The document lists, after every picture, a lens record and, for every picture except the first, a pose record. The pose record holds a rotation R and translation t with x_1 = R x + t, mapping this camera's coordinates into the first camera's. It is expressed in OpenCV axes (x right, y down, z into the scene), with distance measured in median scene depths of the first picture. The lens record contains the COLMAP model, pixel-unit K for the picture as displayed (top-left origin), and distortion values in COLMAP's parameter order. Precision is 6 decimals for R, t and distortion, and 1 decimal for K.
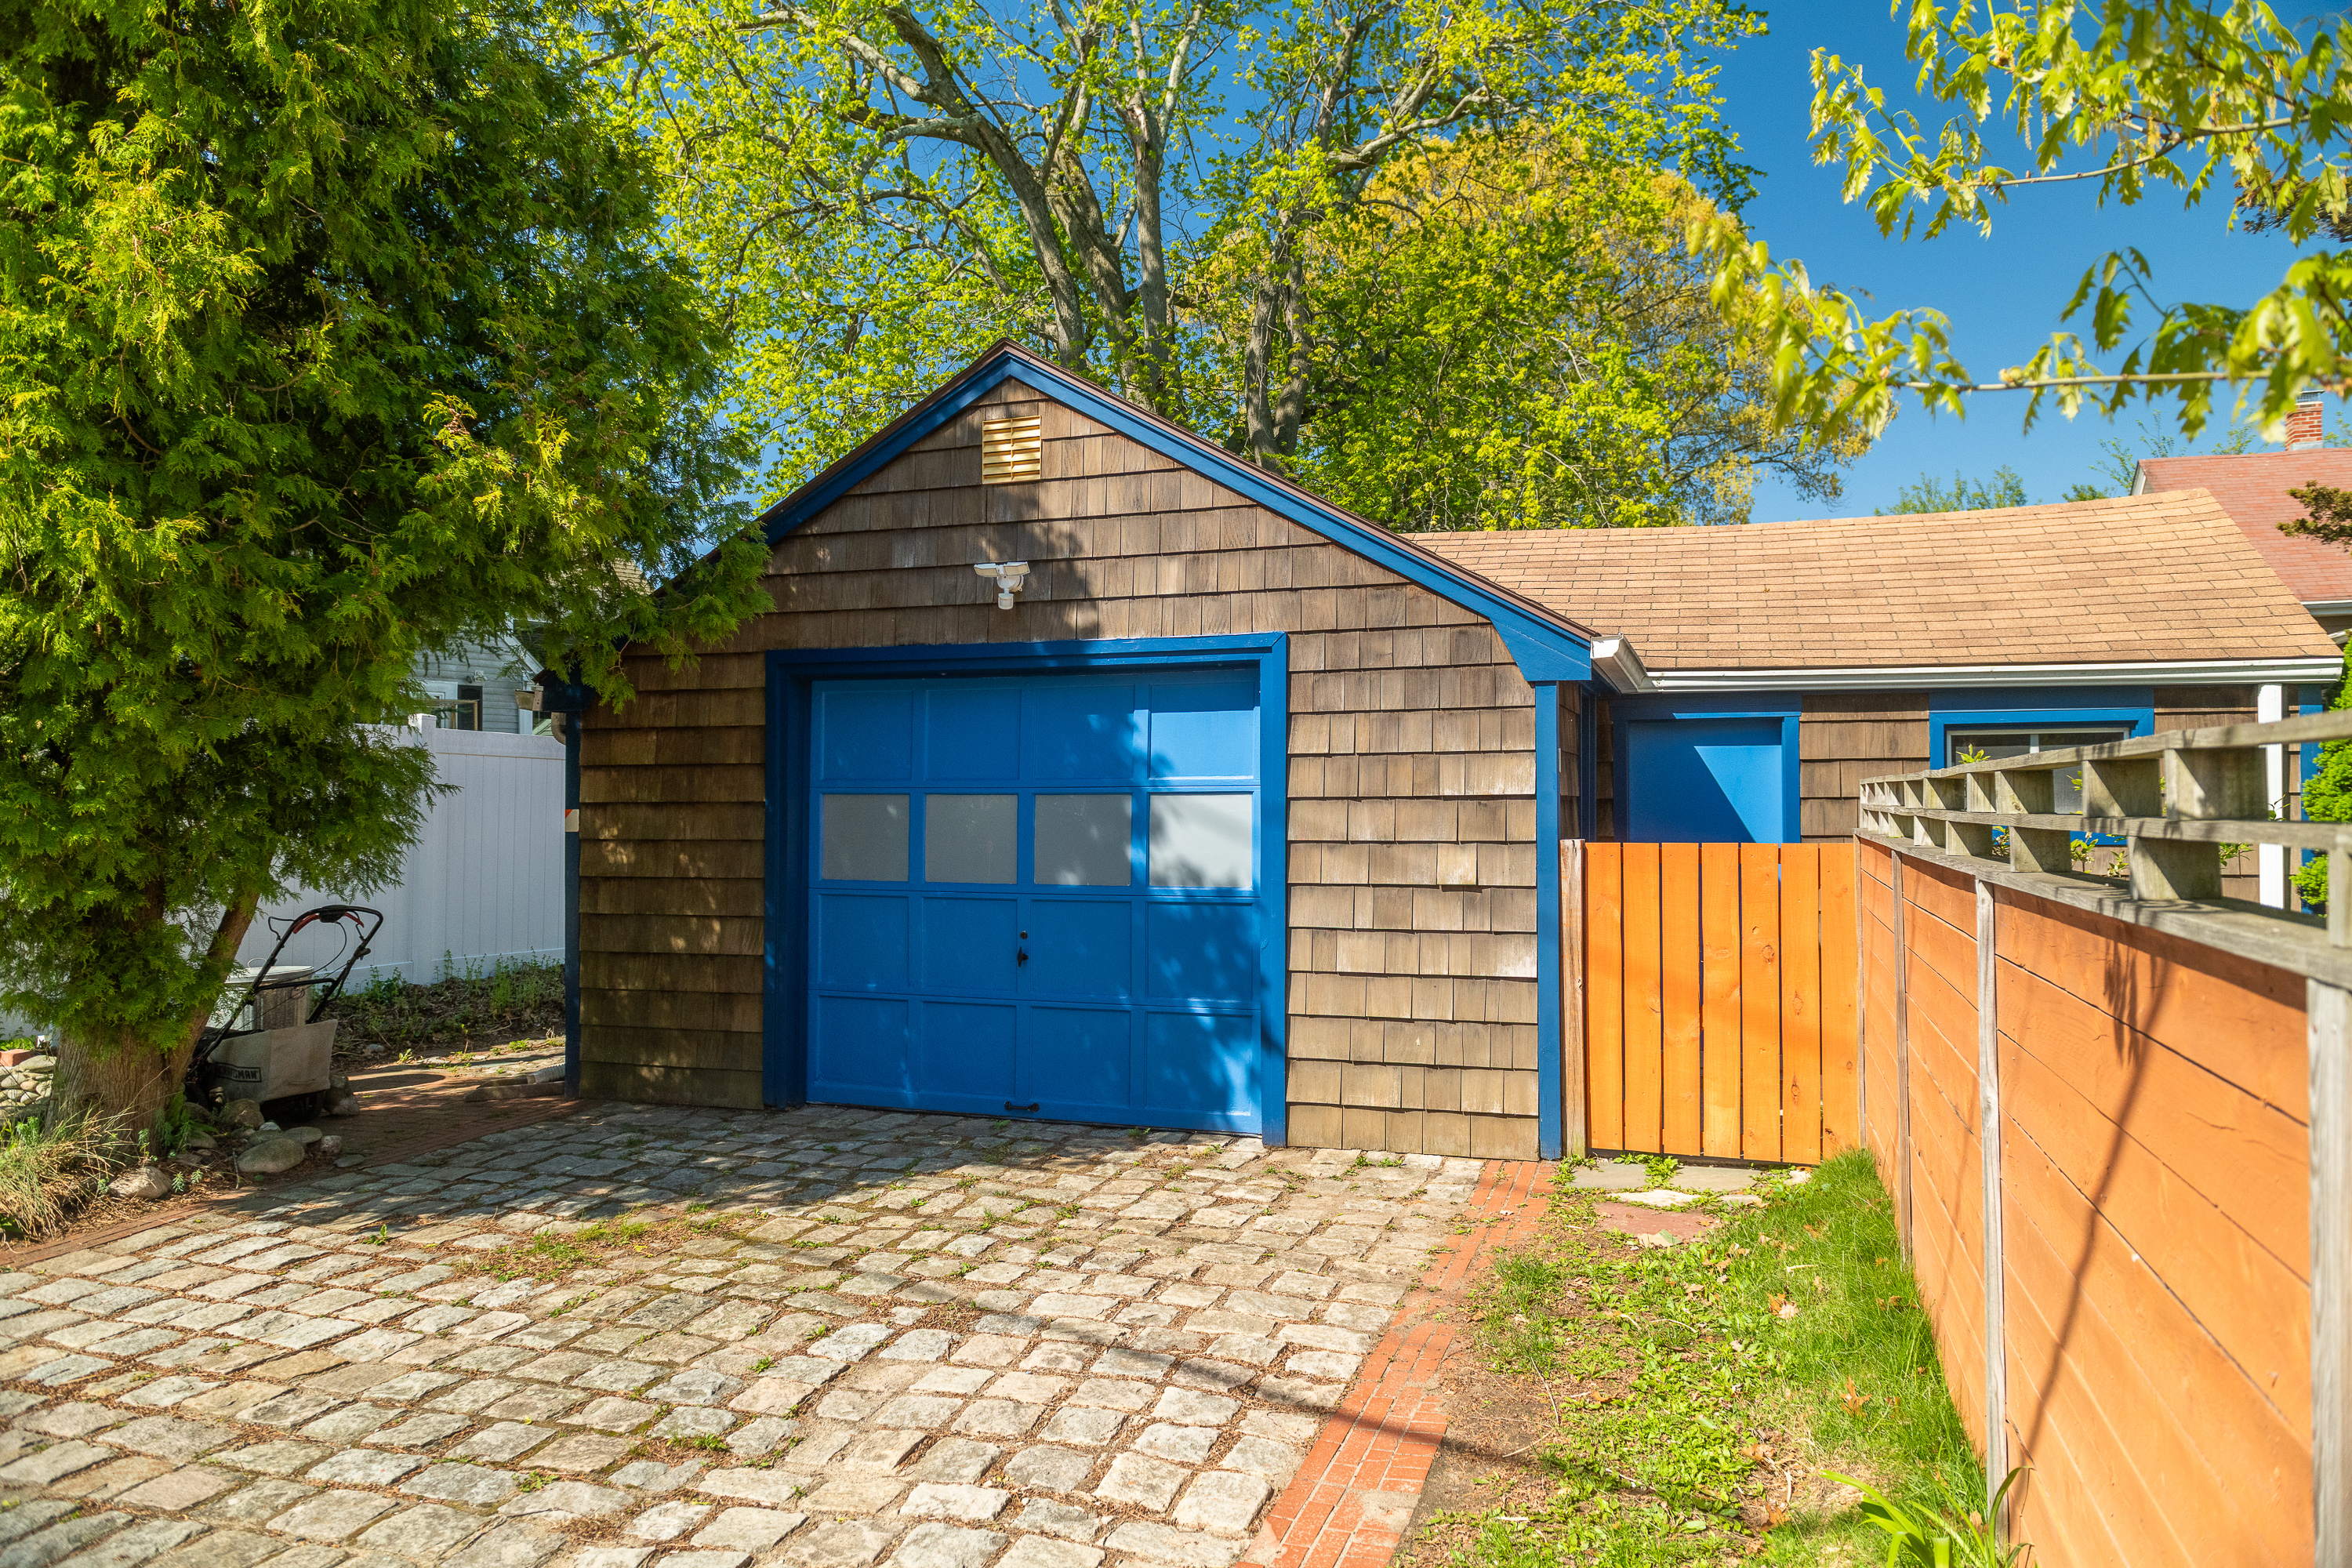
lens RADIAL K [[1566.4, 0, 1180.8], [0, 1566.4, 774.9], [0, 0, 1]] dist [-0.005018, -0.003852]
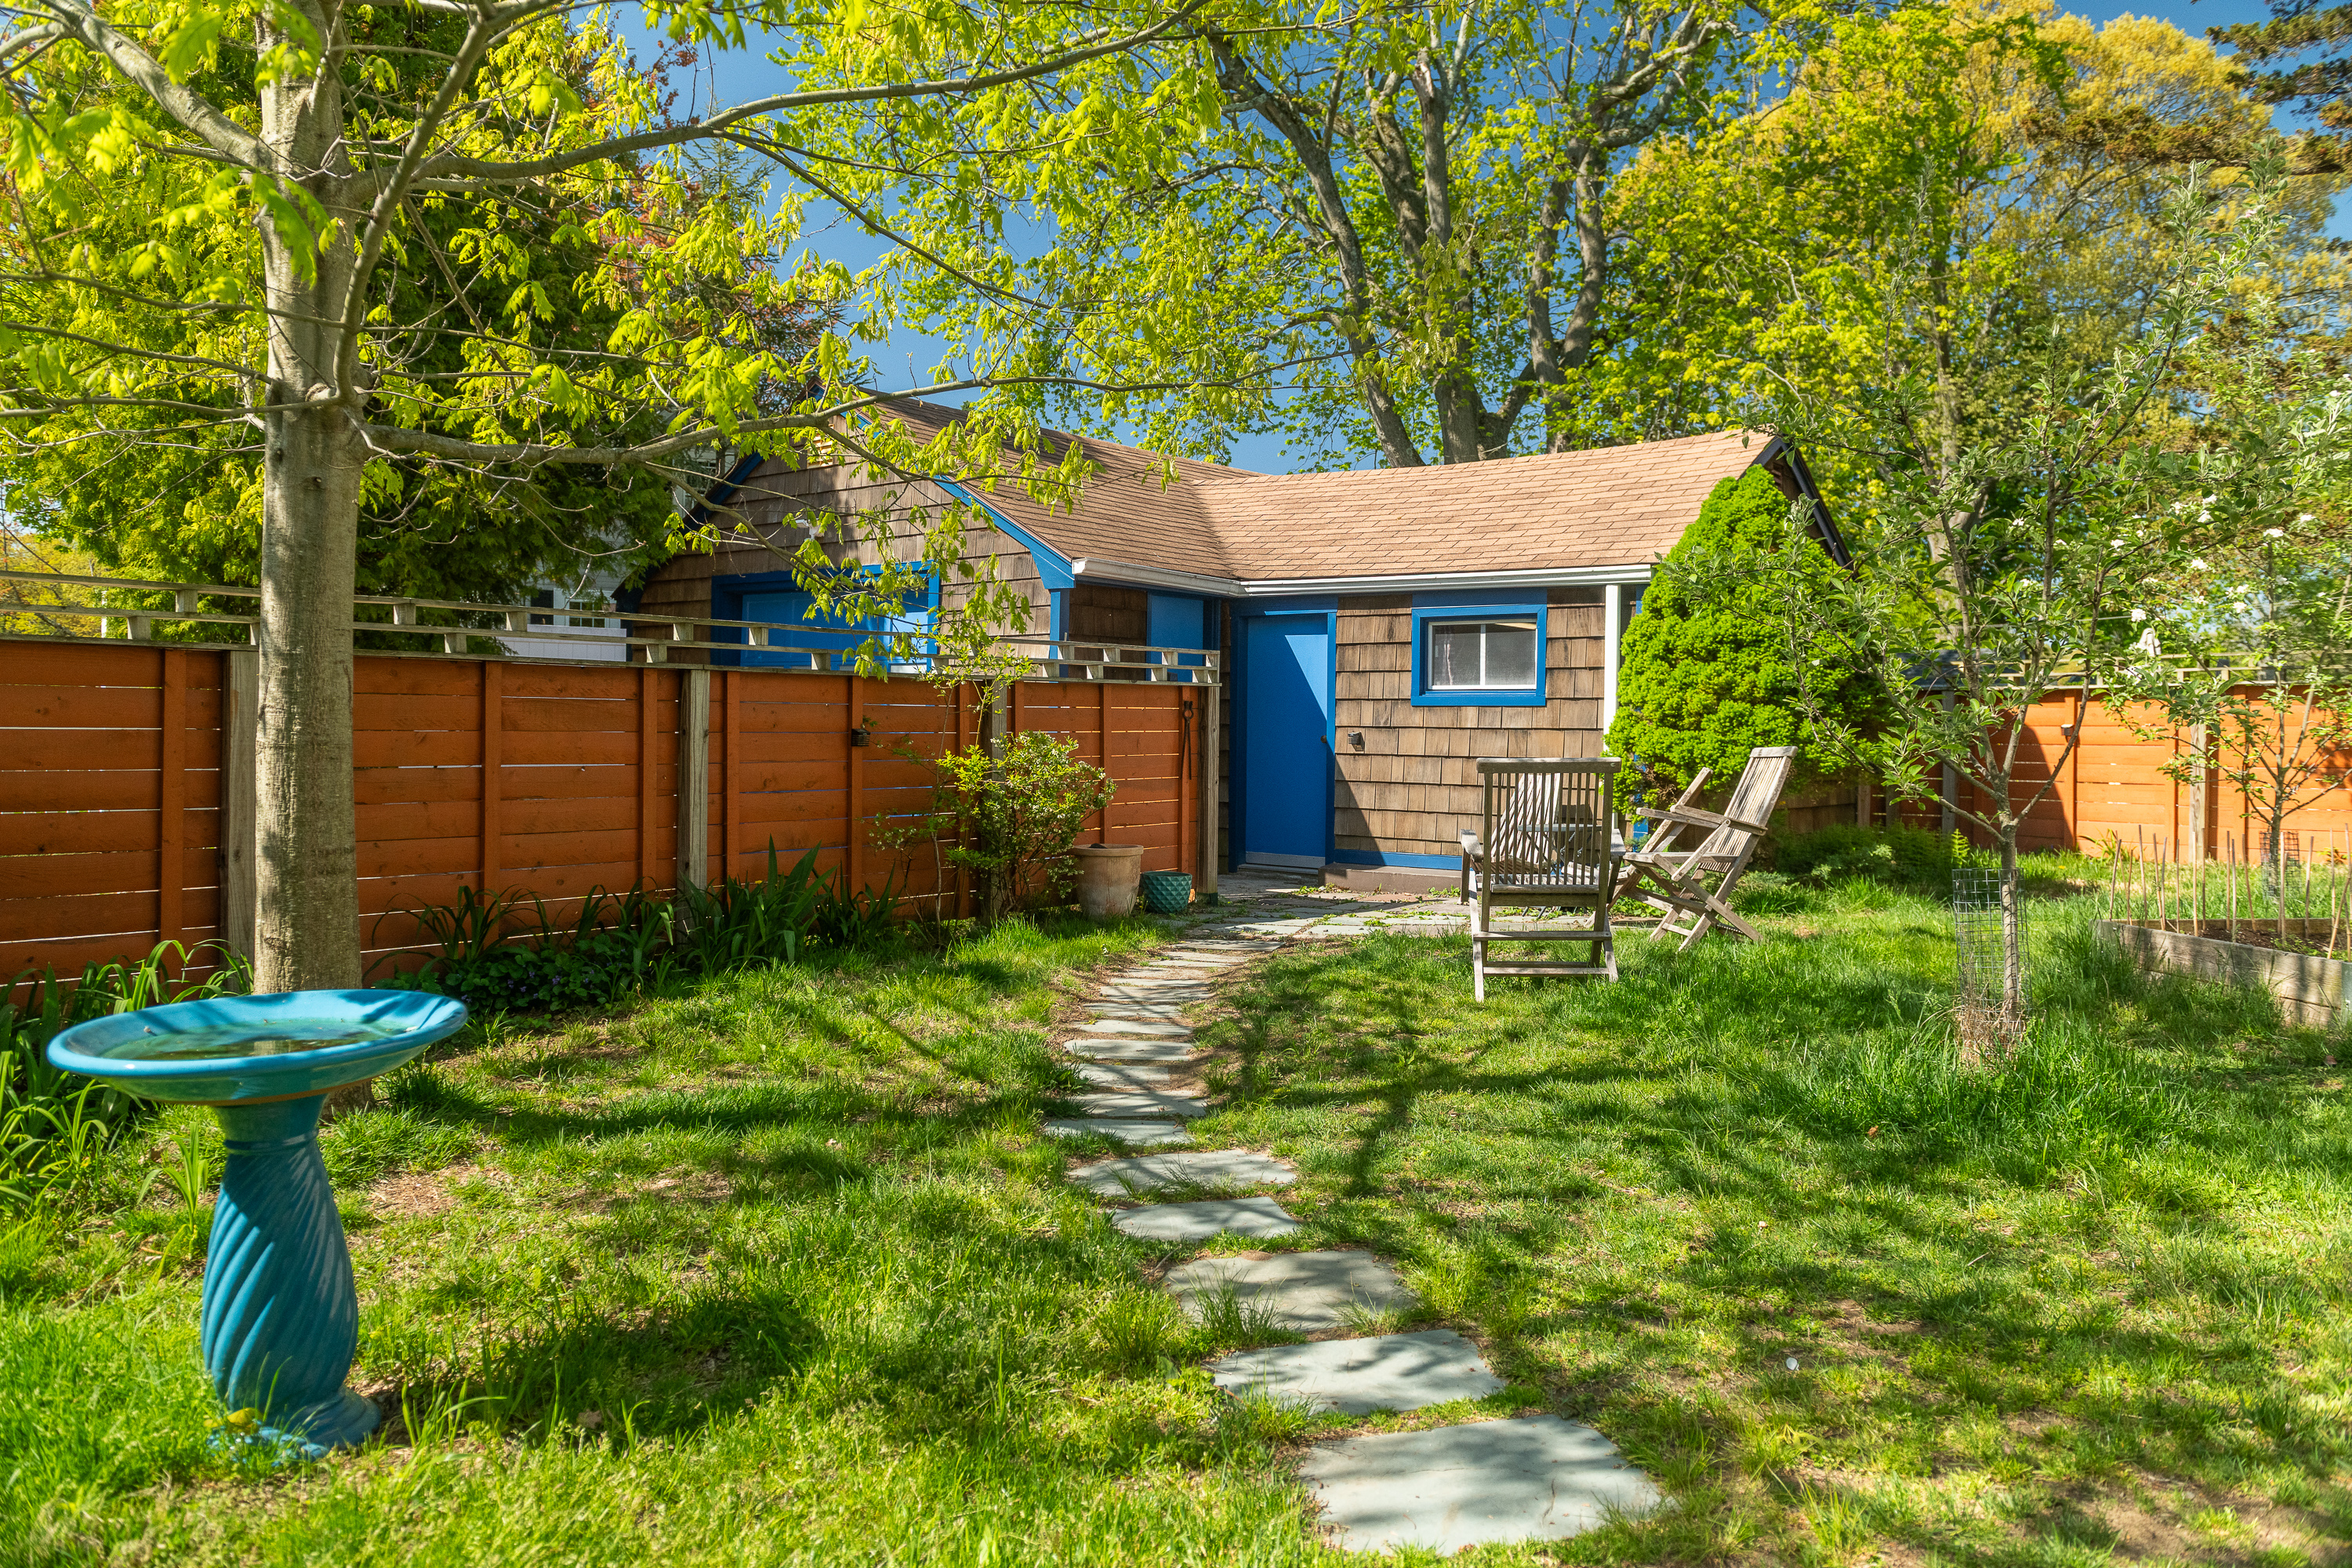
lens RADIAL K [[1566.4, 0, 1180.8], [0, 1566.4, 774.9], [0, 0, 1]] dist [-0.005018, -0.003852]
pose [[0.934972, 0.032292, -0.353249, 0.833873], [-0.013532, 0.998370, 0.055450, 0.034803], [0.354463, -0.047064, 0.933885, -0.398528]]
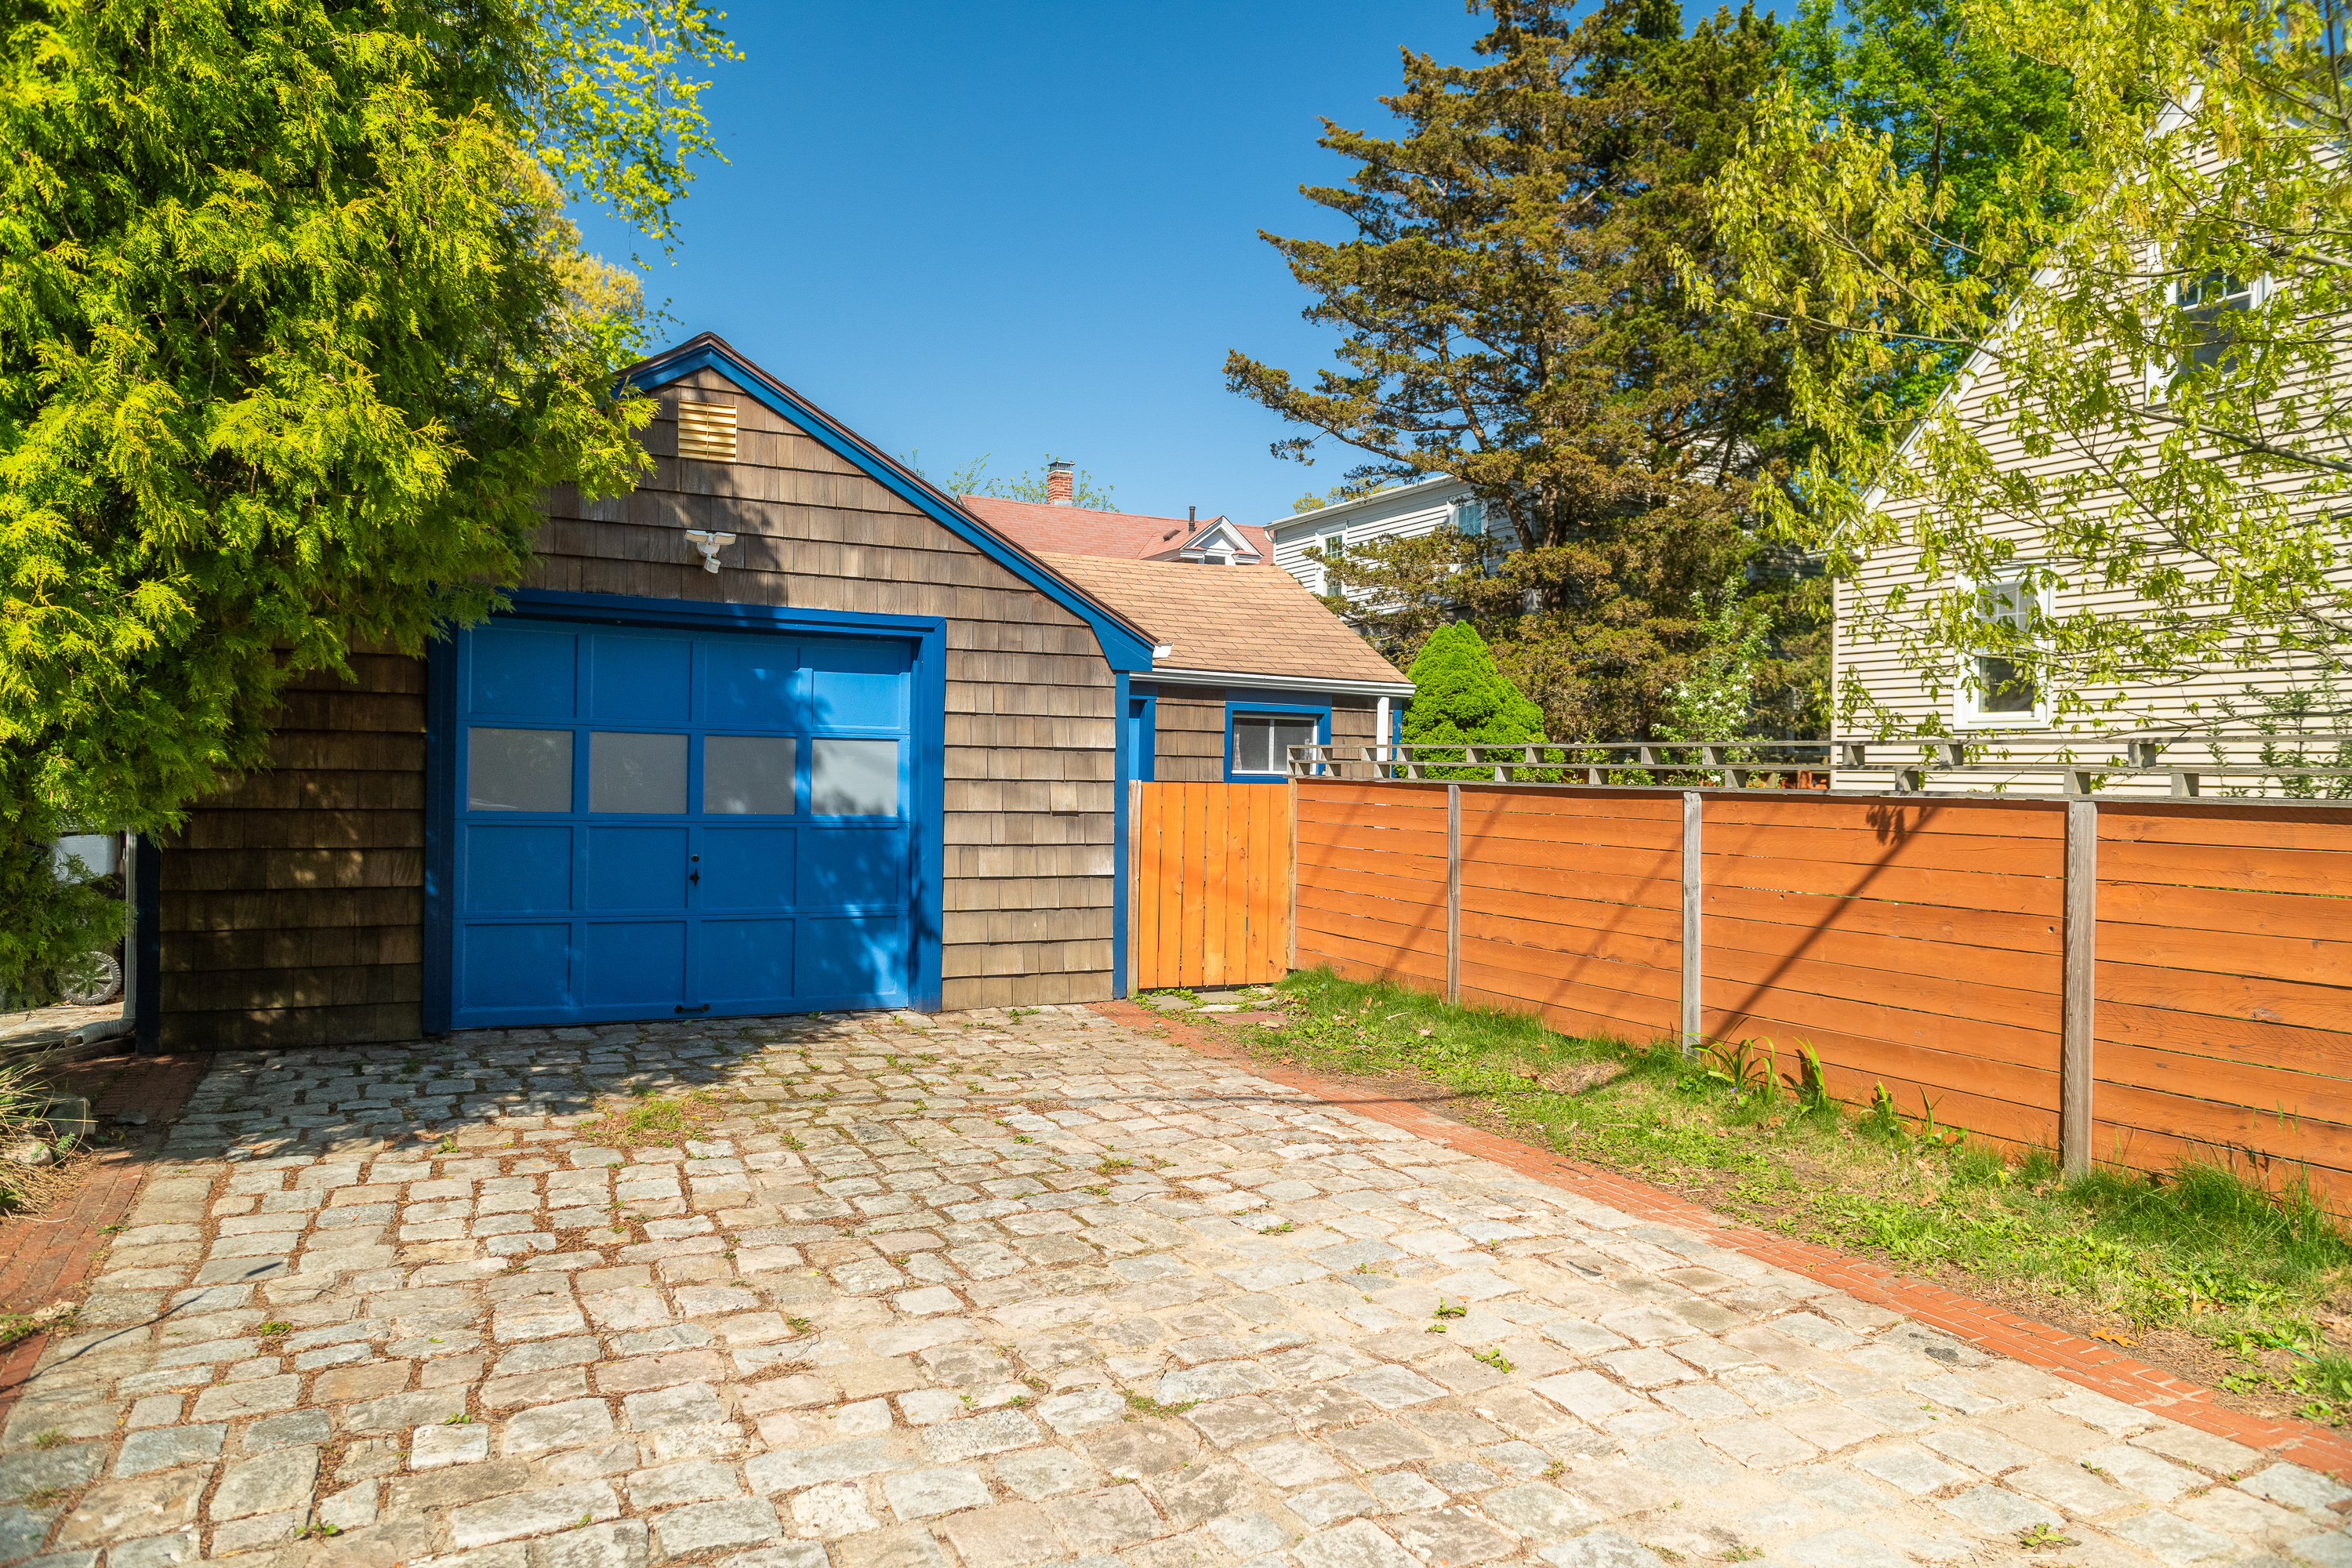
lens RADIAL K [[1566.4, 0, 1180.8], [0, 1566.4, 774.9], [0, 0, 1]] dist [-0.005018, -0.003852]
pose [[0.694425, 0.016259, 0.719381, -0.705403], [-0.037519, 0.999203, 0.013634, 0.013515], [-0.718586, -0.036459, 0.694482, -0.045279]]
